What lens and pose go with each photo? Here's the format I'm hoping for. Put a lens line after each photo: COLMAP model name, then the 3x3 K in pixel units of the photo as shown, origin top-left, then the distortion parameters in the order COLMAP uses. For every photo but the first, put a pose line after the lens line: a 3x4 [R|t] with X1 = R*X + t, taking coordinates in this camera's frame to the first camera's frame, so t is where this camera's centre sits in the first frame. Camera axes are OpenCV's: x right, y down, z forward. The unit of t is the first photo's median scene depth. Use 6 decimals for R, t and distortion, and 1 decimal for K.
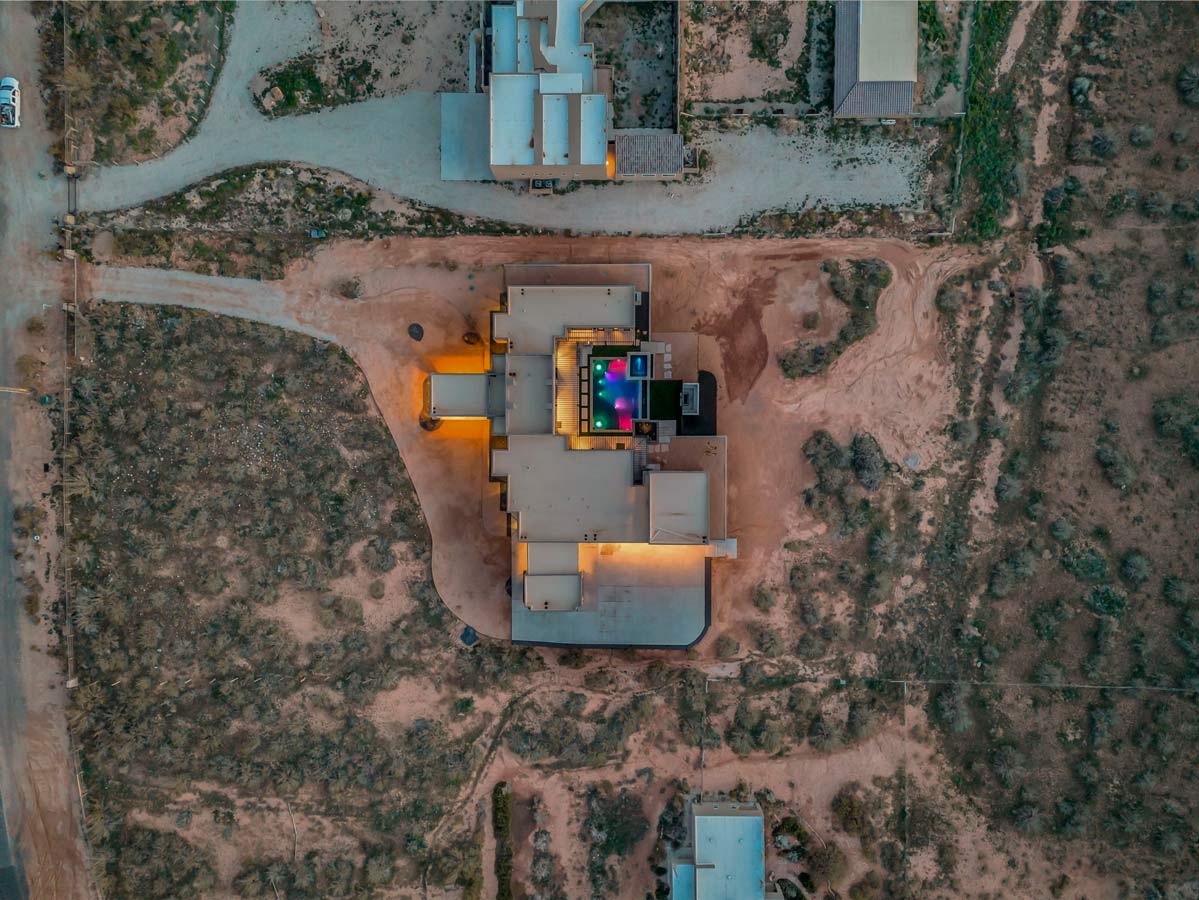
lens RADIAL K [[867.0, 0, 599.5], [0, 867.0, 450.0], [0, 0, 1]] dist [0.035601, -0.033910]
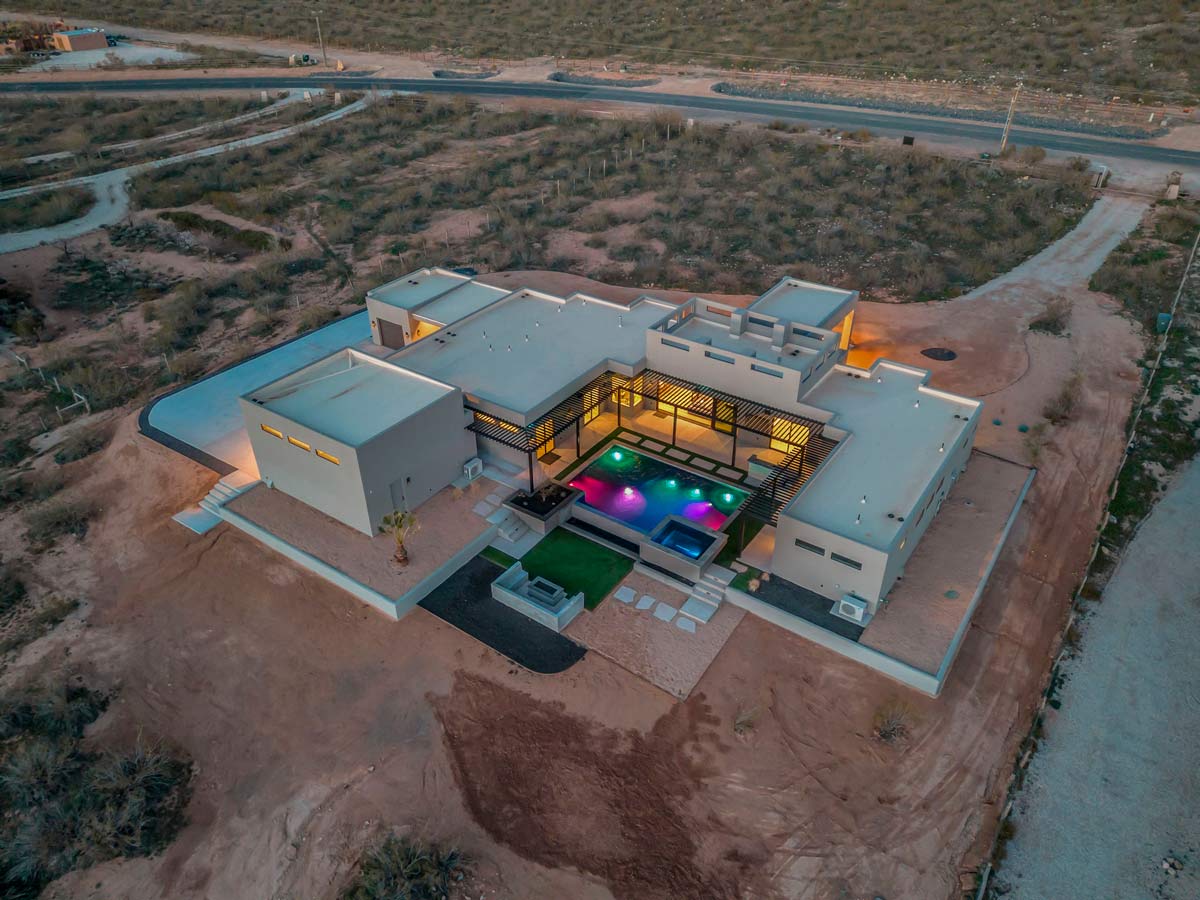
lens RADIAL K [[835.7, 0, 600.0], [0, 835.7, 450.0], [0, 0, 1]] dist [0.053600, -0.051657]
pose [[-0.567316, 0.473710, -0.673611, 0.301553], [-0.823382, -0.312441, 0.473733, -0.231060], [0.013948, 0.823395, 0.567297, 0.742727]]
